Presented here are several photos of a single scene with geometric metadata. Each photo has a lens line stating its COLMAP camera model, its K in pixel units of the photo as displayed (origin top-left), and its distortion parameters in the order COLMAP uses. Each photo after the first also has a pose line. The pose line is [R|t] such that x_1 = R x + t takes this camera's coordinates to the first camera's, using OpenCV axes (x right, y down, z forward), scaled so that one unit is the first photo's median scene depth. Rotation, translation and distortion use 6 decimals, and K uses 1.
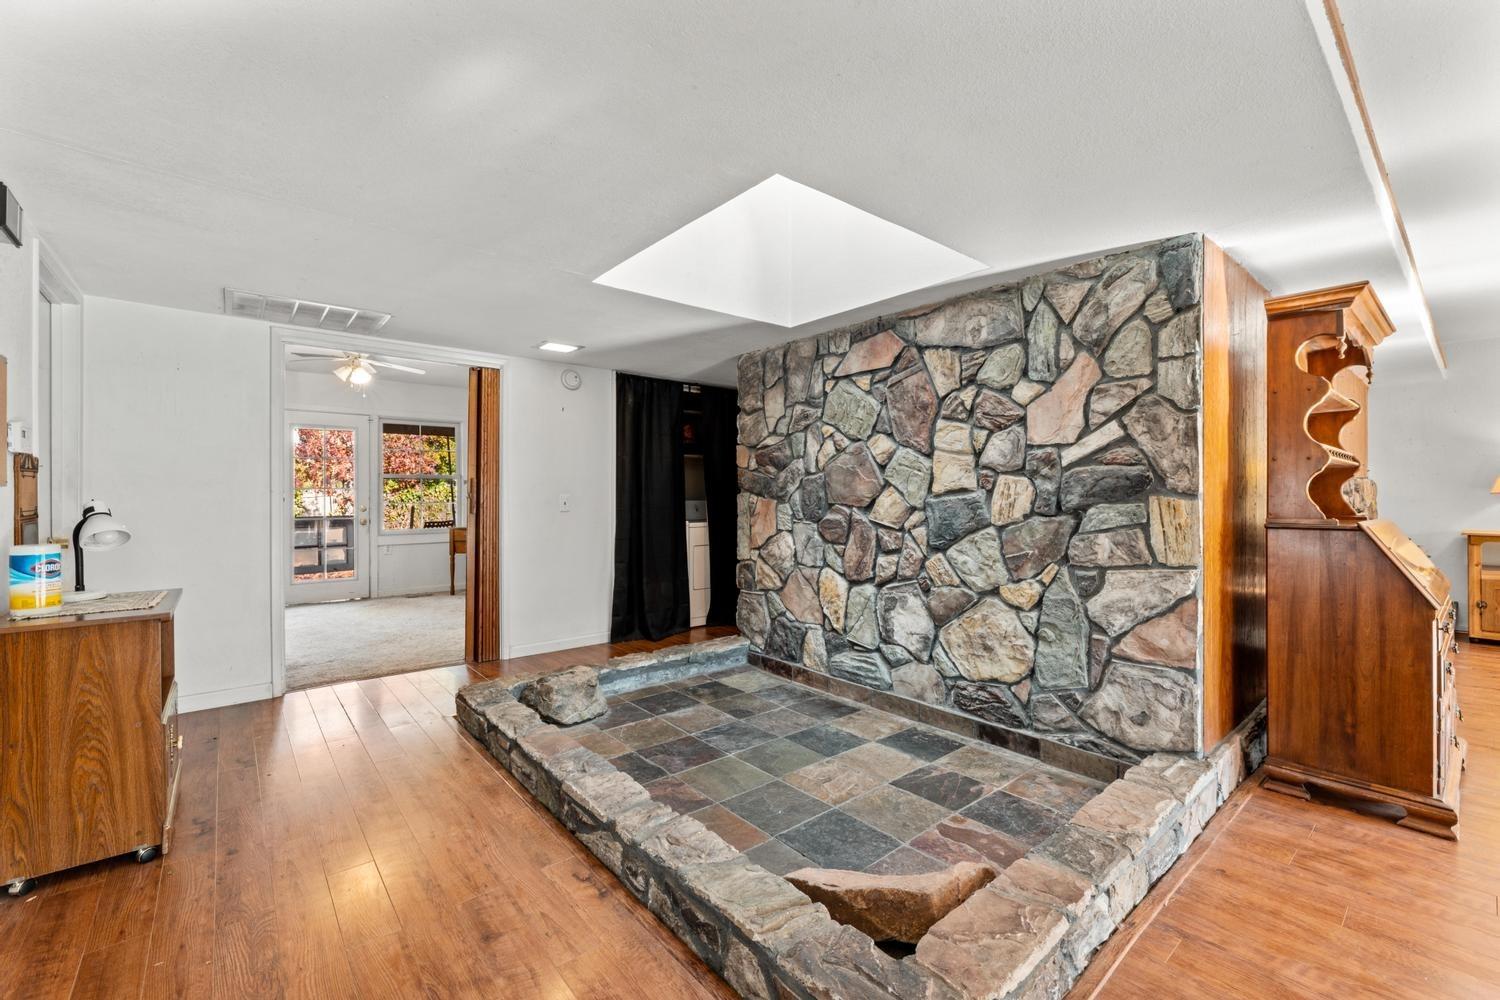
lens RADIAL K [[619.2, 0, 750.5], [0, 619.2, 495.7], [0, 0, 1]] dist [-0.001976, -0.000327]
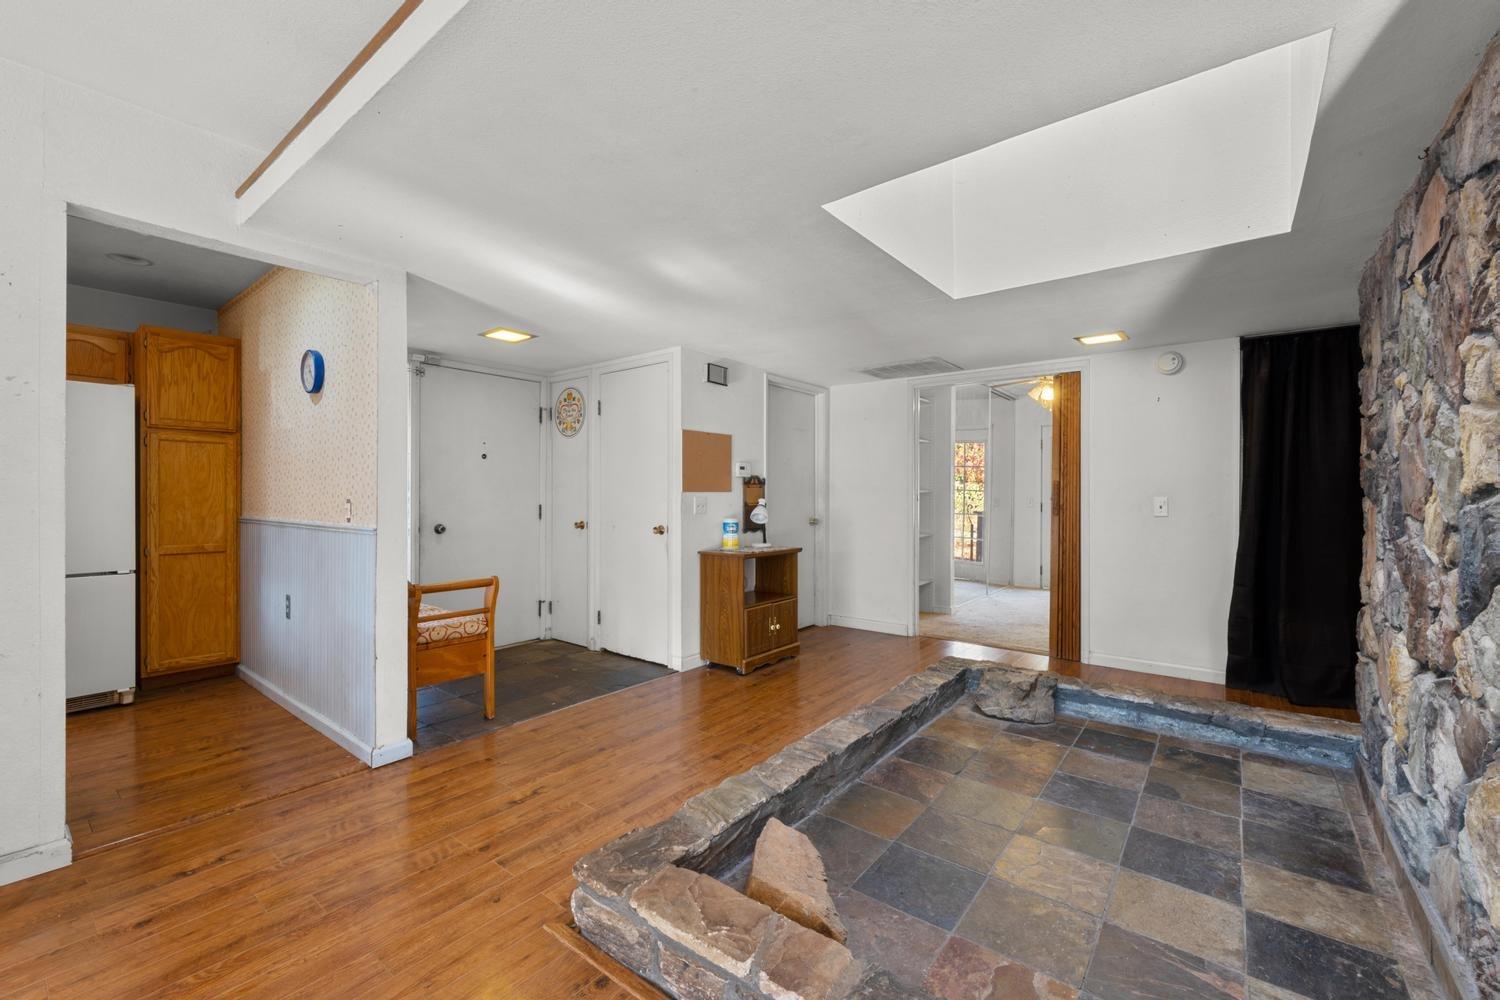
lens RADIAL K [[619.2, 0, 750.5], [0, 619.2, 495.7], [0, 0, 1]] dist [-0.001976, -0.000327]
pose [[0.207975, 0.002153, -0.978132, 0.628534], [-0.005457, 0.999985, 0.001040, -0.001771], [0.978119, 0.005121, 0.207984, 0.370347]]
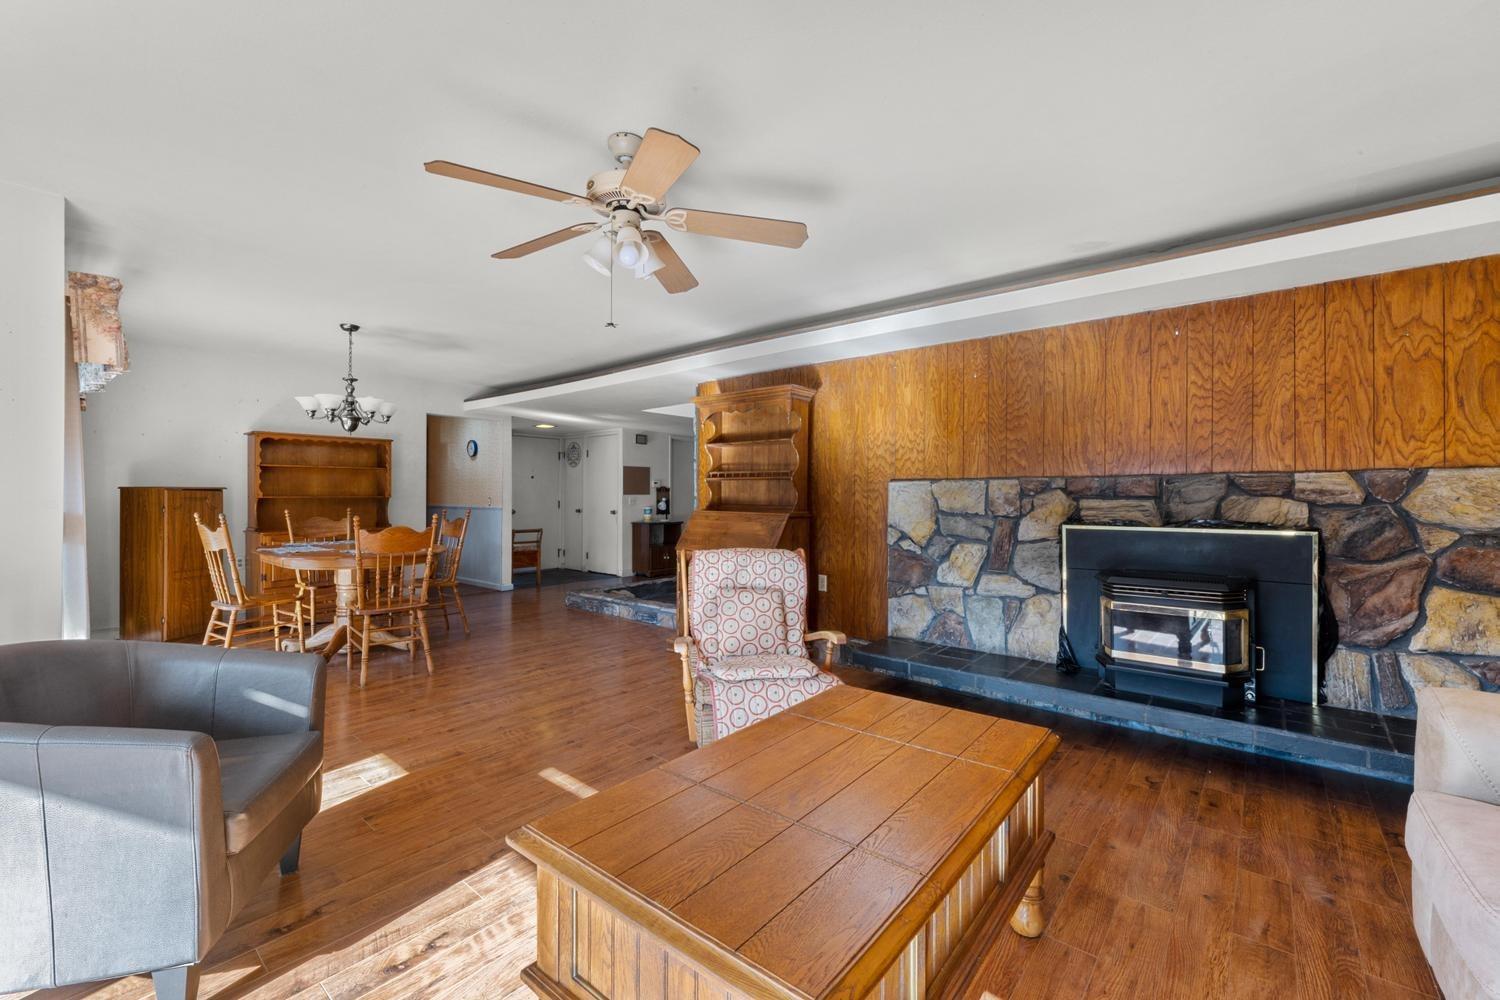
lens RADIAL K [[629.6, 0, 741.6], [0, 629.6, 496.2], [0, 0, 1]] dist [-0.005577, -0.000105]
pose [[0.163581, 0.001493, -0.986529, 2.199613], [-0.006750, 0.999977, 0.000394, -0.005525], [0.986507, 0.006595, 0.163587, 0.556768]]
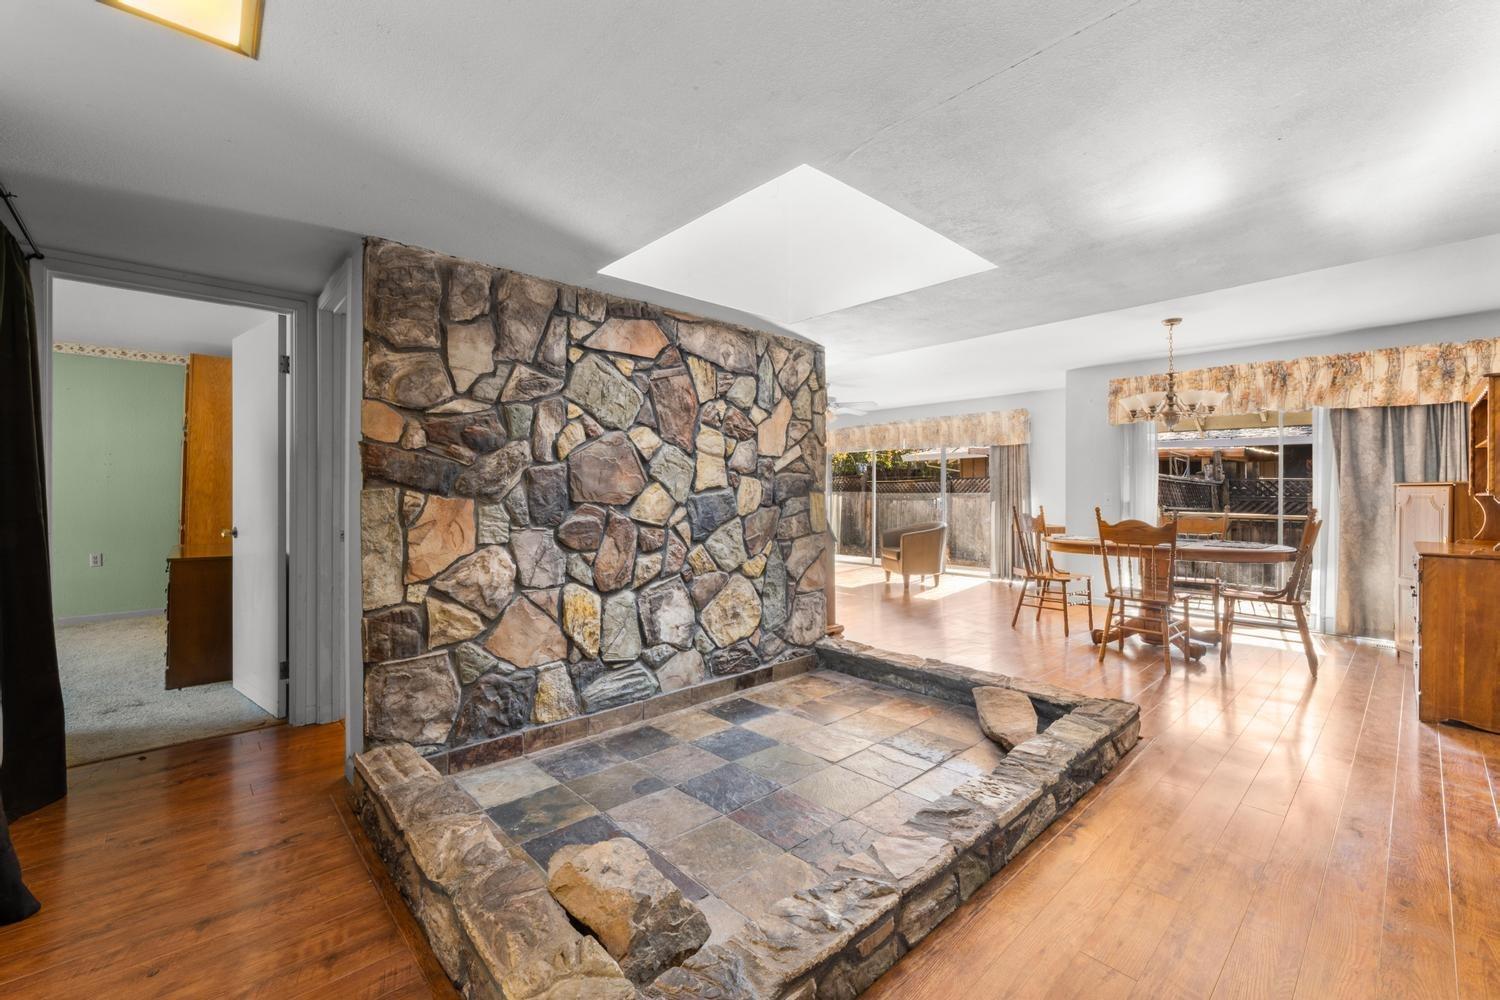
lens RADIAL K [[629.6, 0, 741.6], [0, 629.6, 496.2], [0, 0, 1]] dist [-0.005577, -0.000105]
pose [[-0.041146, -0.001368, 0.999152, -0.800025], [0.004695, 0.999988, 0.001563, 0.005218], [-0.999142, 0.004755, -0.041139, 0.948986]]
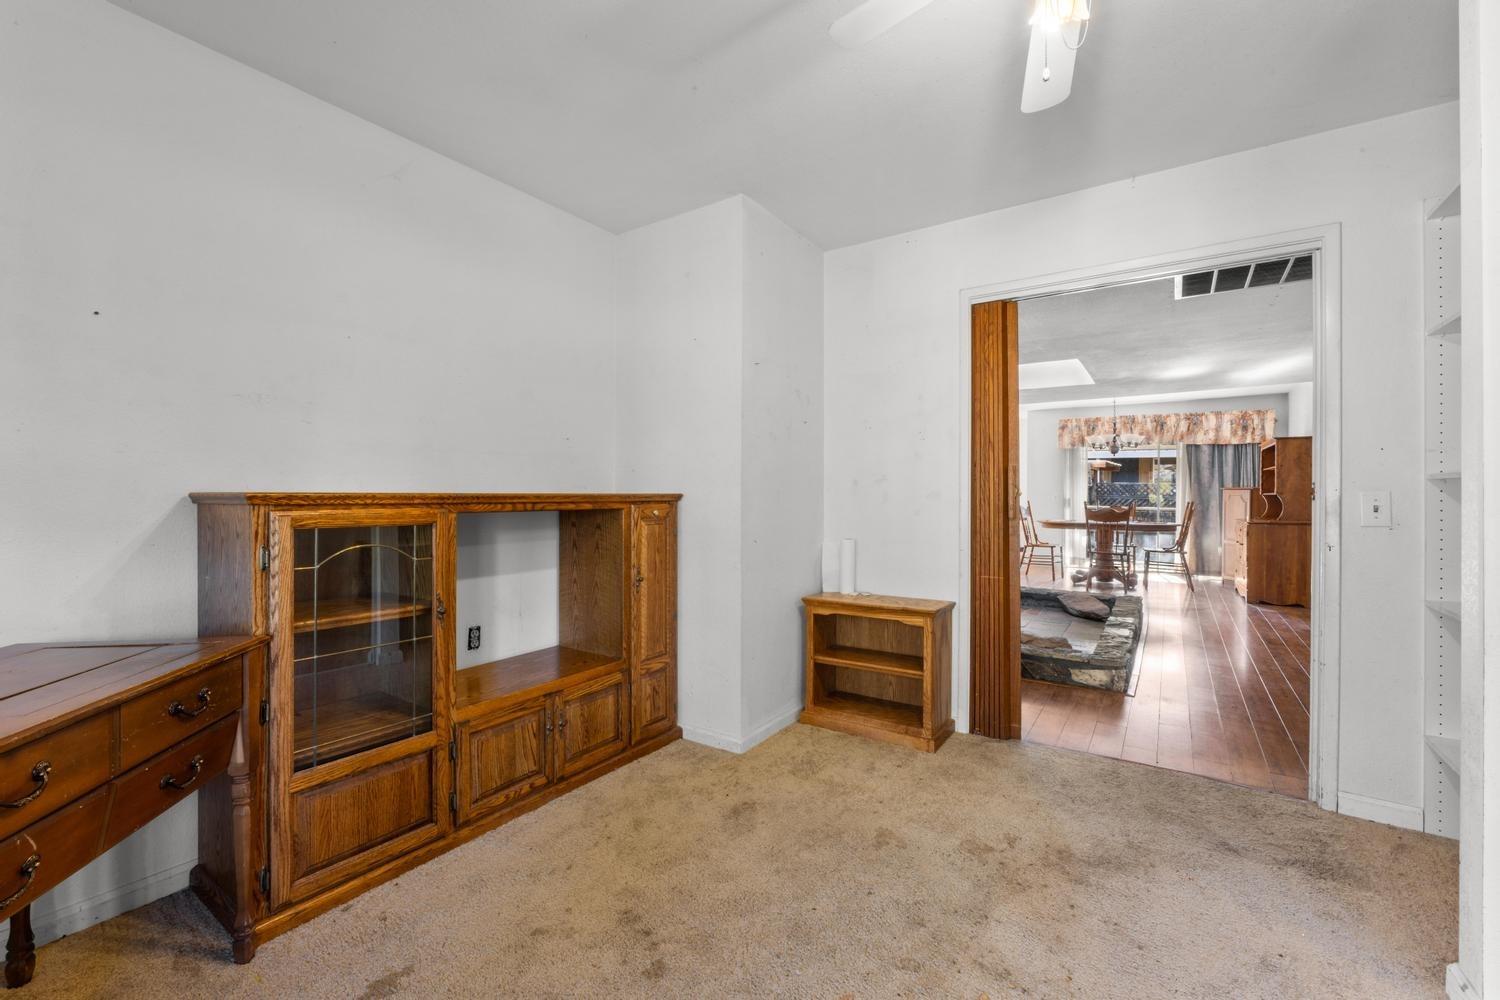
lens RADIAL K [[629.6, 0, 741.6], [0, 629.6, 496.2], [0, 0, 1]] dist [-0.005577, -0.000105]
pose [[-0.264313, -0.001656, 0.964435, -1.448510], [0.002629, 0.999994, 0.002438, 0.008533], [-0.964433, 0.003180, -0.264307, 2.064400]]
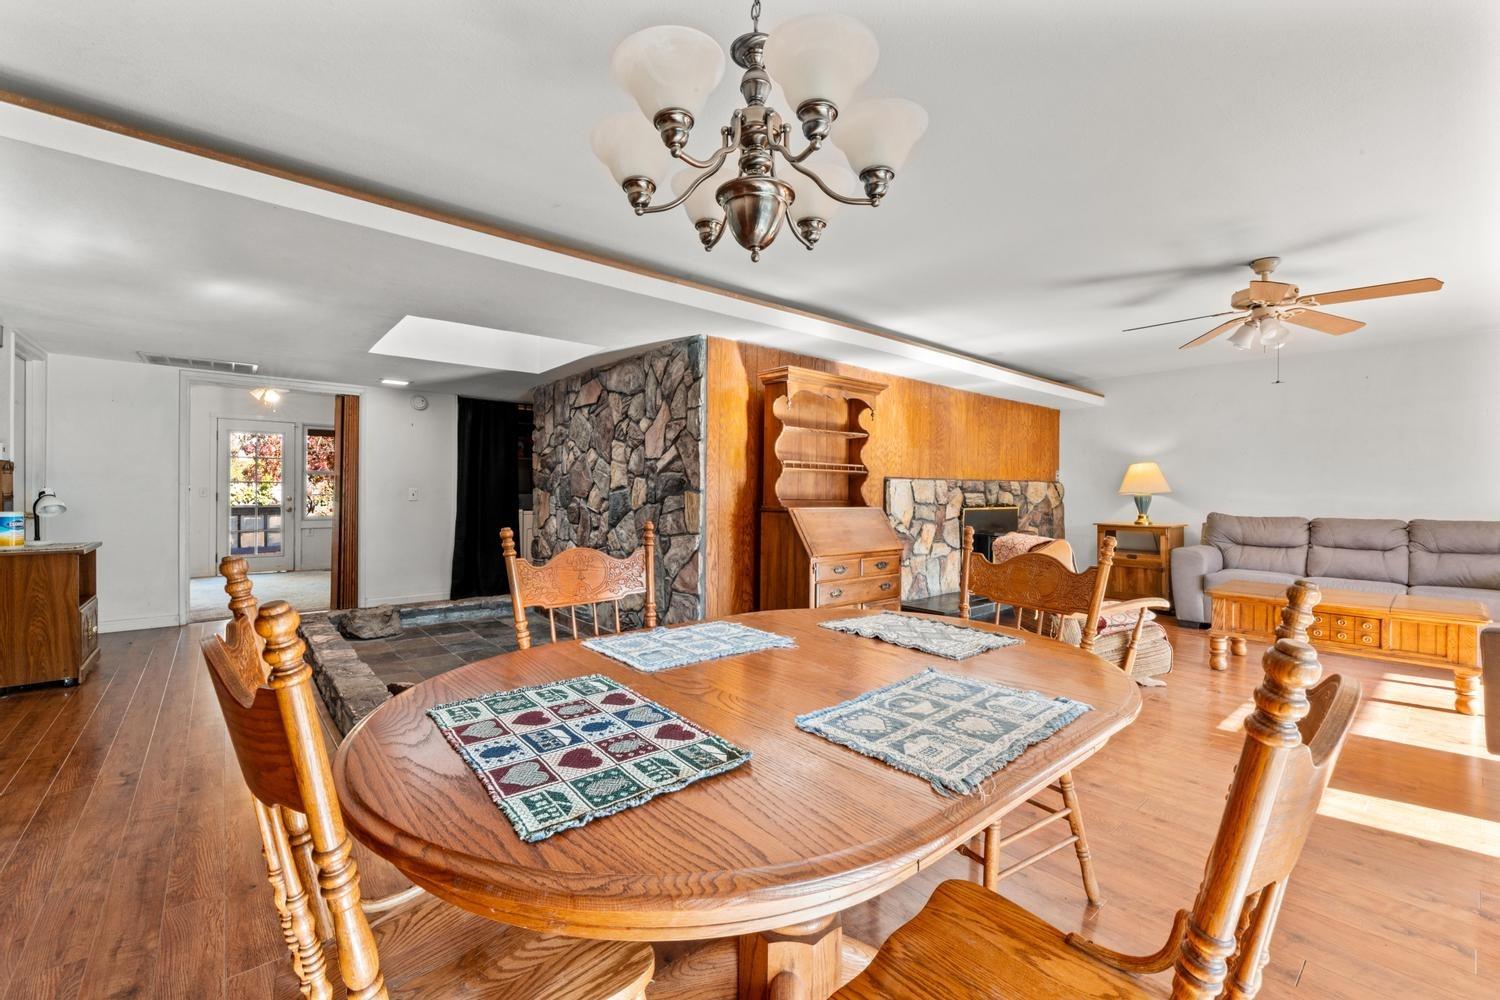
lens RADIAL K [[608.5, 0, 741.4], [0, 608.5, 495.3], [0, 0, 1]] dist [-0.005145, -0.000402]
pose [[0.999945, 0.010179, 0.002565, 0.597995], [-0.010188, 0.999942, 0.003457, 0.003358], [-0.002529, -0.003483, 0.999991, -0.471540]]
